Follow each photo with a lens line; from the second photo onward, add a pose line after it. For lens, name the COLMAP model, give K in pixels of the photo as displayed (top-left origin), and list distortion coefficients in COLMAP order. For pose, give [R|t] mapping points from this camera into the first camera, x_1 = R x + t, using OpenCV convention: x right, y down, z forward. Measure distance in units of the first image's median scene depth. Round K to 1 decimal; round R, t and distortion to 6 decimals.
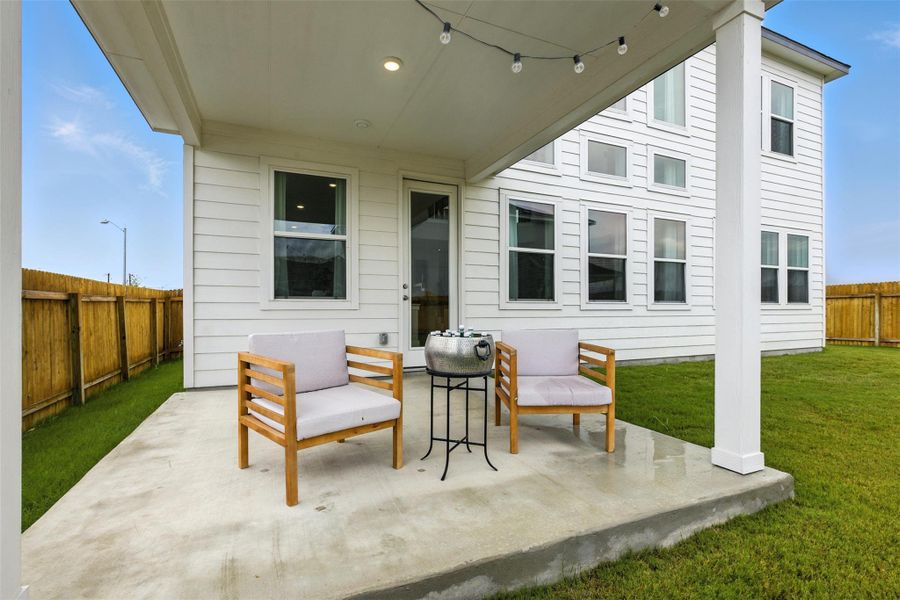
lens RADIAL K [[406.4, 0, 446.1], [0, 406.4, 308.8], [0, 0, 1]] dist [-0.005278, 0.000893]
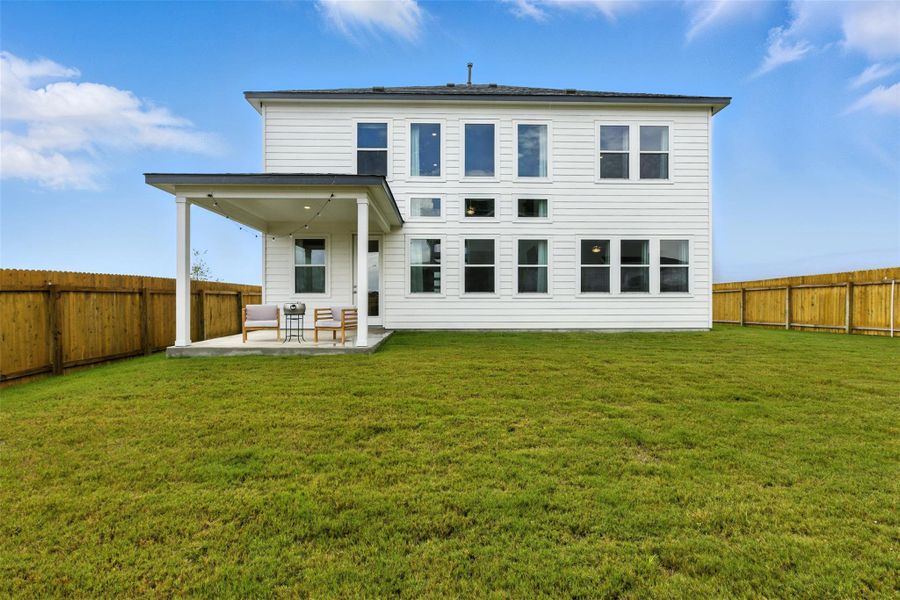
lens RADIAL K [[406.4, 0, 452.8], [0, 406.4, 299.2], [0, 0, 1]] dist [-0.005278, 0.000893]
pose [[0.928100, -0.004224, -0.372308, 0.665824], [0.001488, 0.999970, -0.007635, 0.015345], [0.372329, 0.006532, 0.928078, -0.432992]]
